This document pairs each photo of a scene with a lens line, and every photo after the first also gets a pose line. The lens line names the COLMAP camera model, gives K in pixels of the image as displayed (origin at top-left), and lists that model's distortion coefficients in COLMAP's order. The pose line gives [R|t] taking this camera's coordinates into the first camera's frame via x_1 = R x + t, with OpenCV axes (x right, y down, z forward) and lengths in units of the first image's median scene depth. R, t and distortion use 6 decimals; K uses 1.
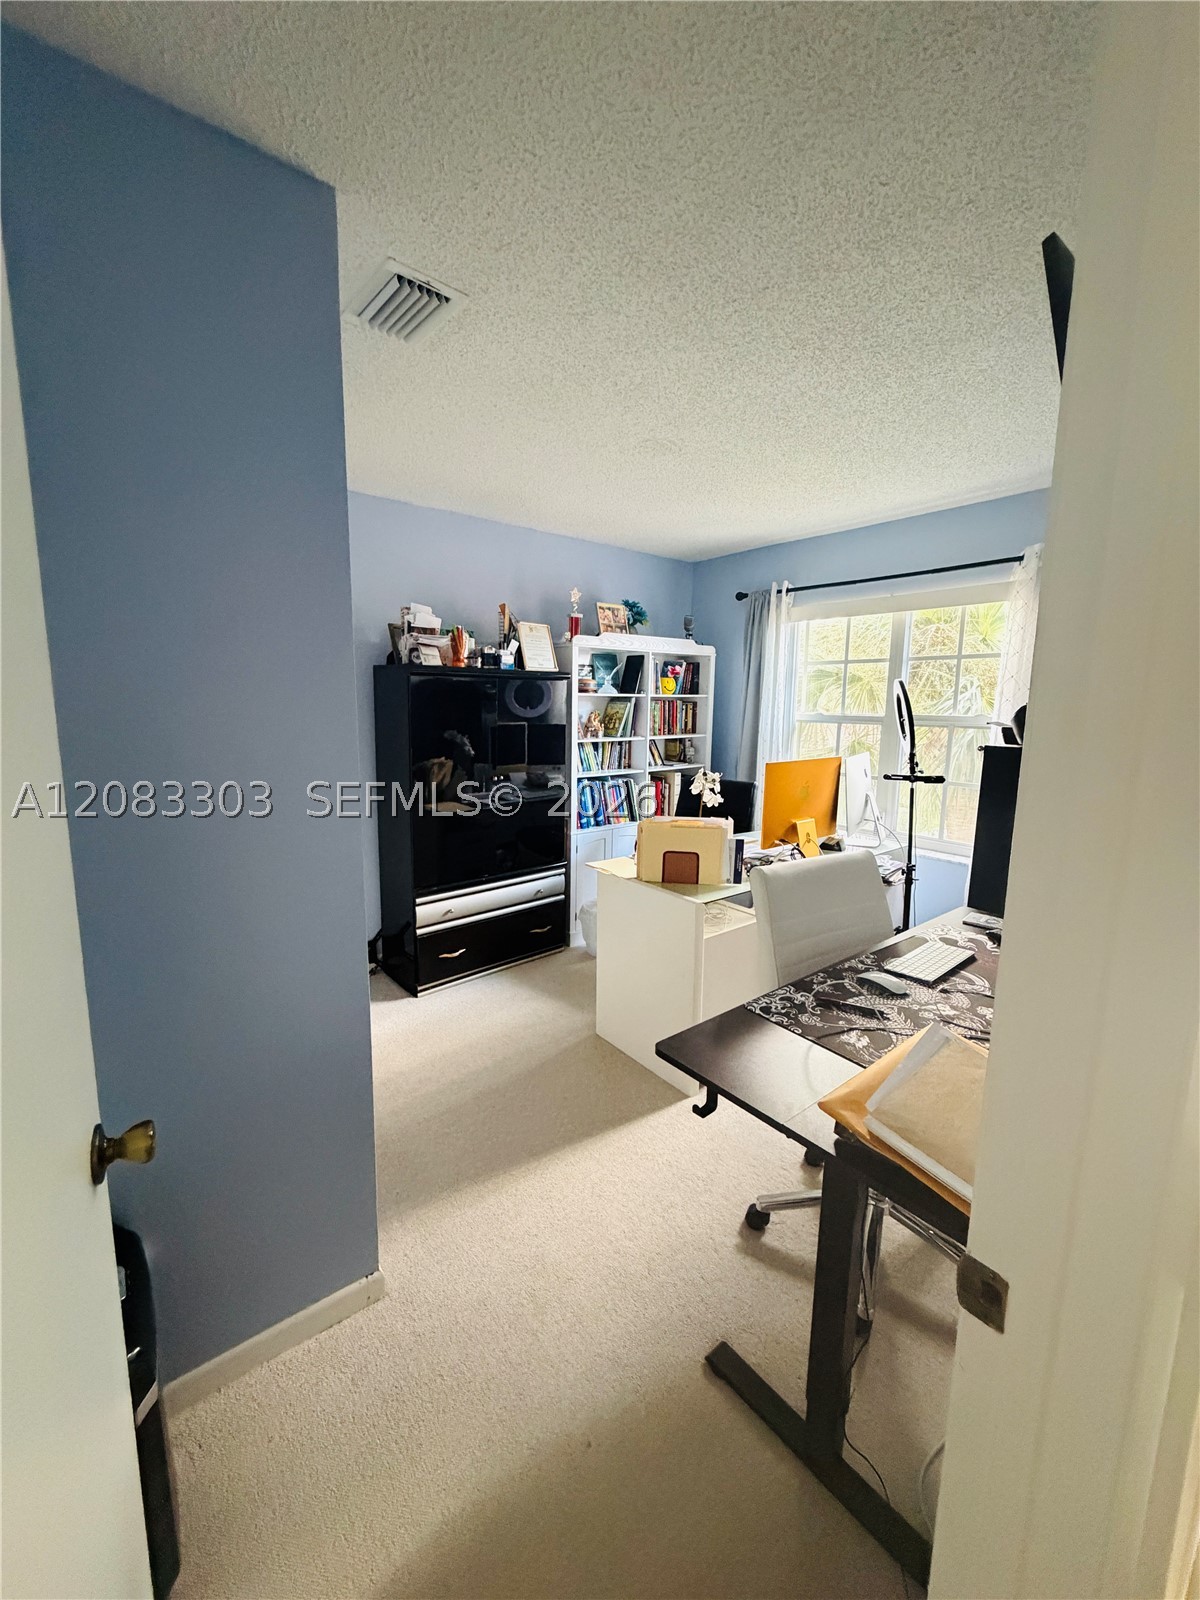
lens RADIAL K [[637.9, 0, 597.3], [0, 637.9, 797.3], [0, 0, 1]] dist [-0.001685, -0.000588]
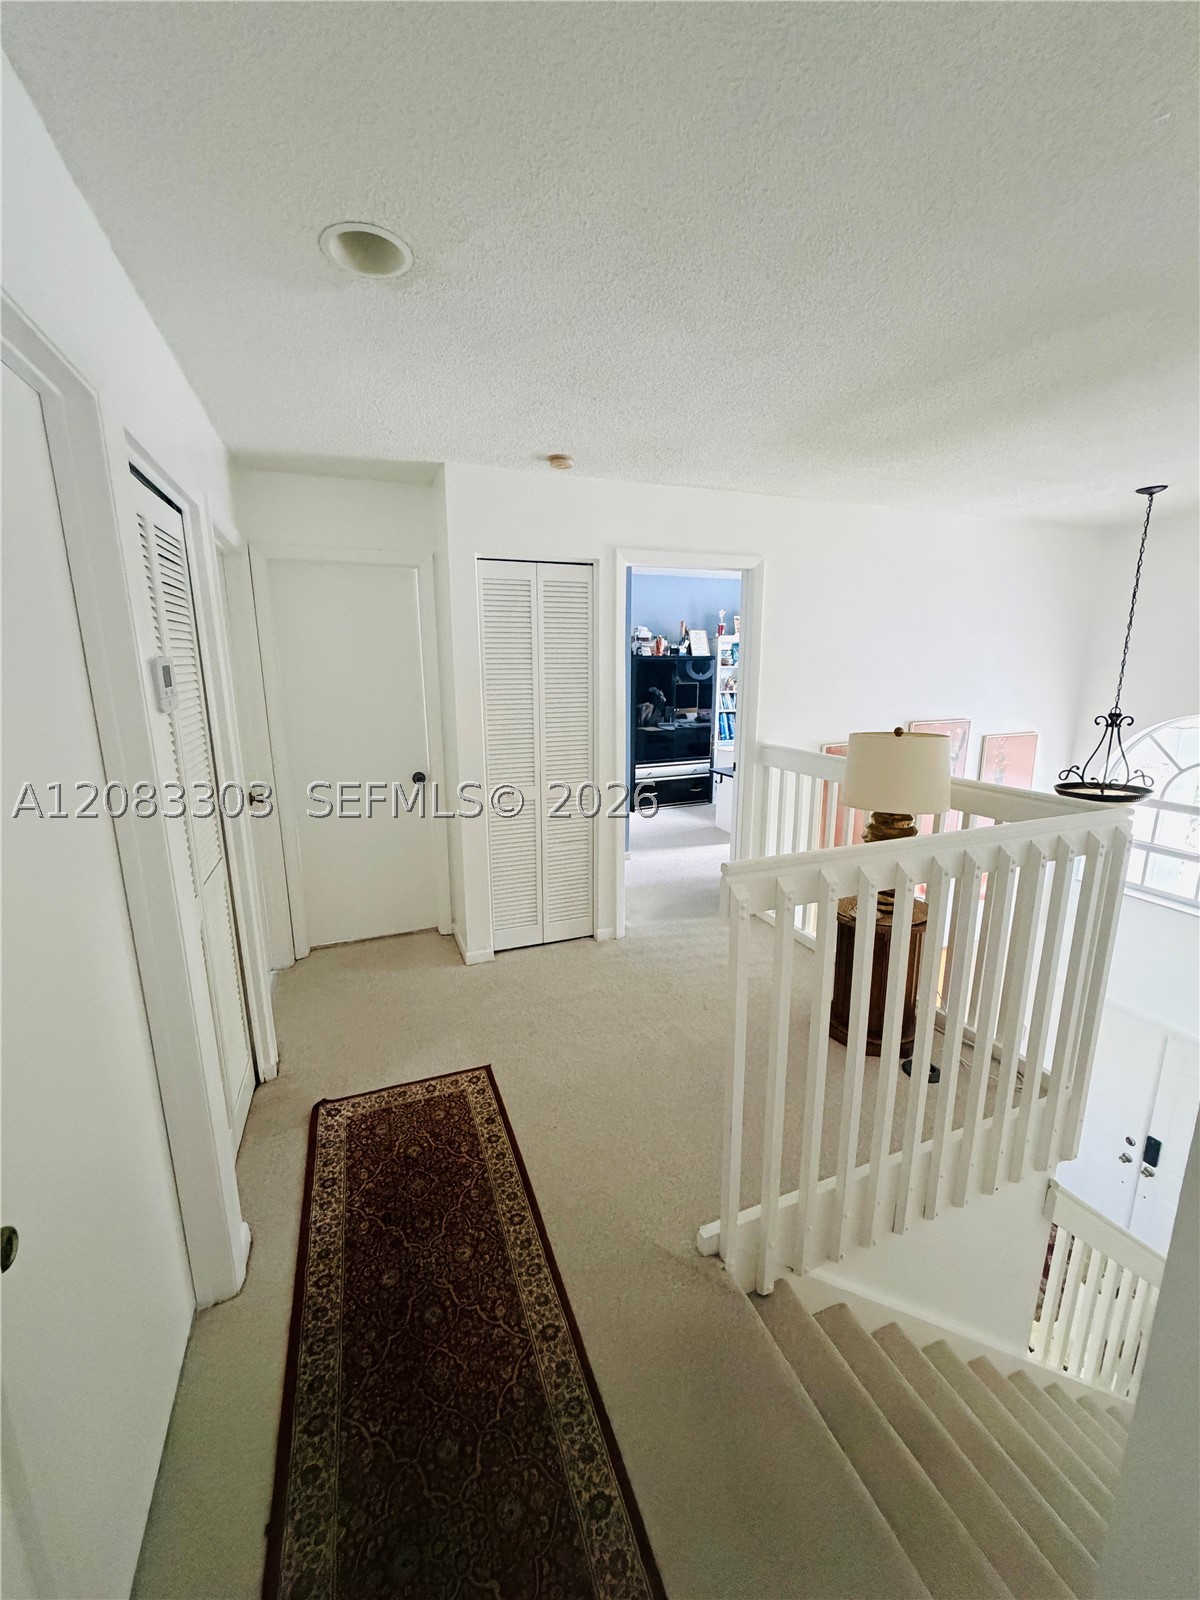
lens RADIAL K [[637.9, 0, 598.0], [0, 637.9, 802.1], [0, 0, 1]] dist [-0.001685, -0.000588]
pose [[0.954713, 0.048210, -0.293596, 0.189876], [-0.028509, 0.997067, 0.071021, 0.109410], [0.296159, -0.059434, 0.953288, -0.897297]]
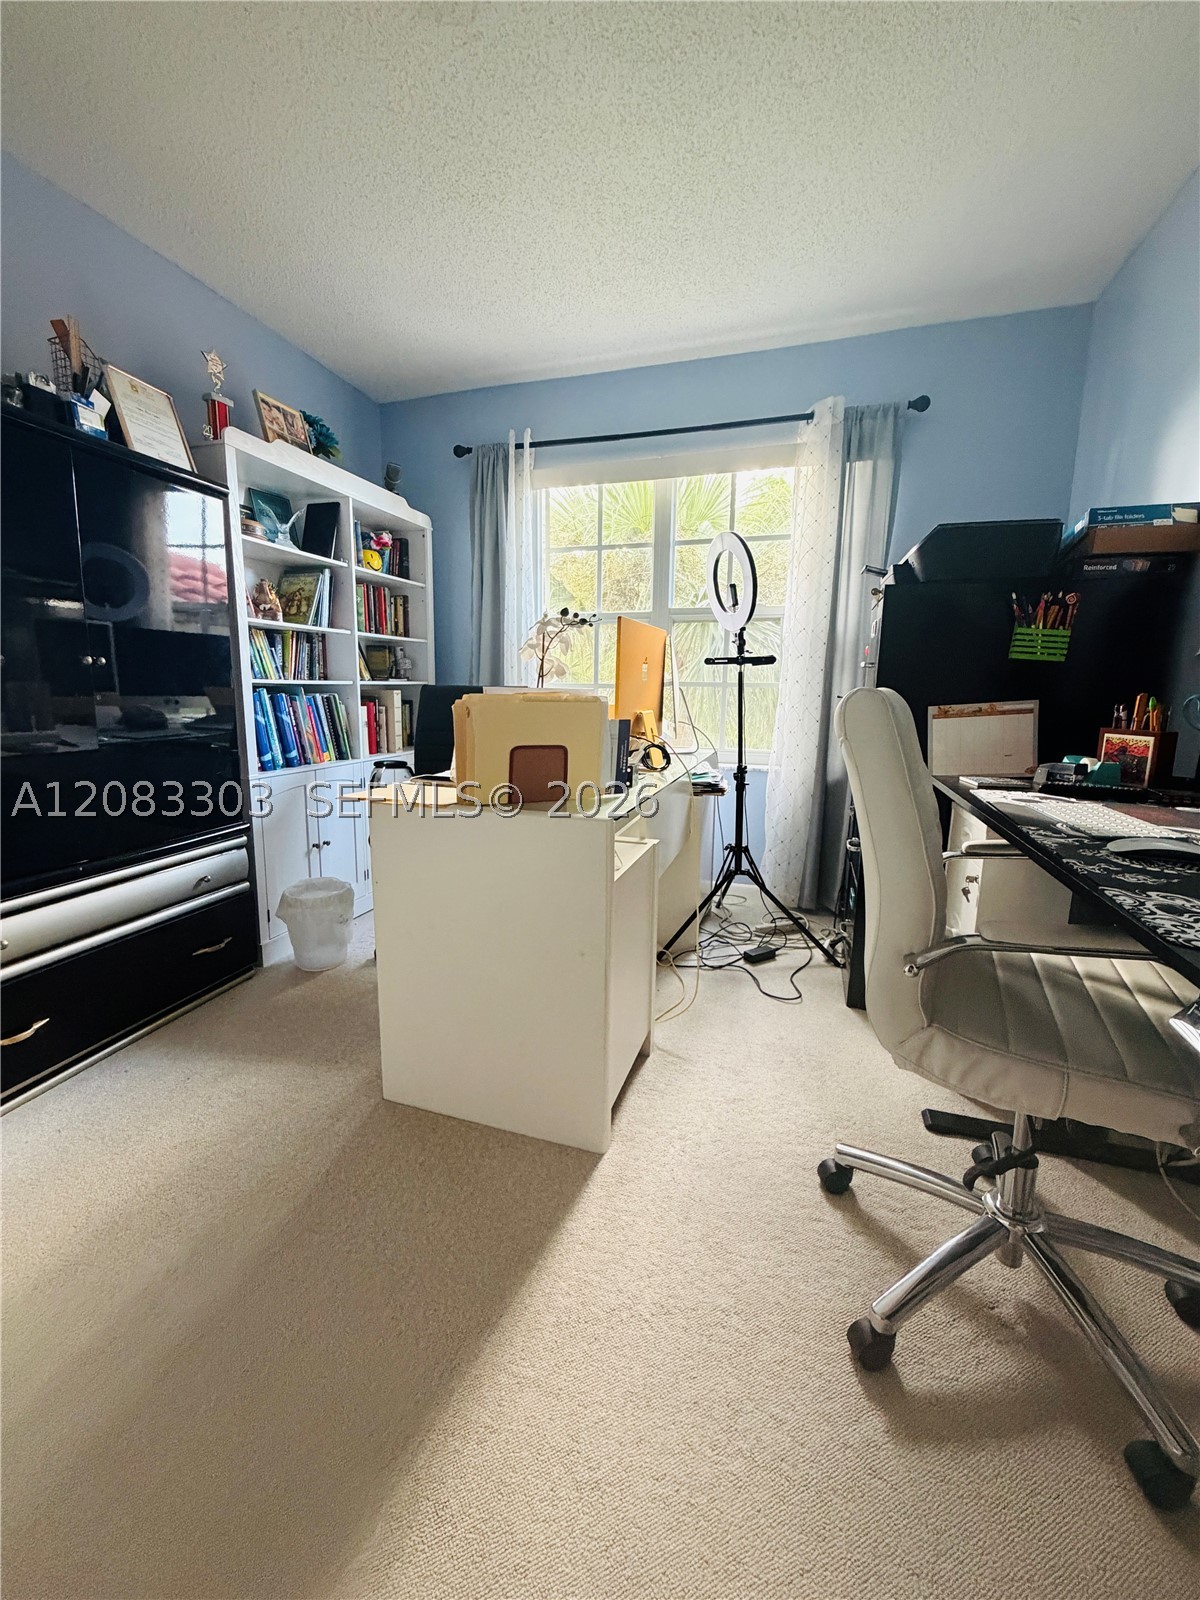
lens RADIAL K [[637.9, 0, 598.2], [0, 637.9, 796.2], [0, 0, 1]] dist [-0.001685, -0.000588]
pose [[0.831543, -0.091568, 0.547861, -0.095875], [0.079567, 0.995783, 0.045667, 0.072303], [-0.549732, 0.005618, 0.835322, 0.324833]]
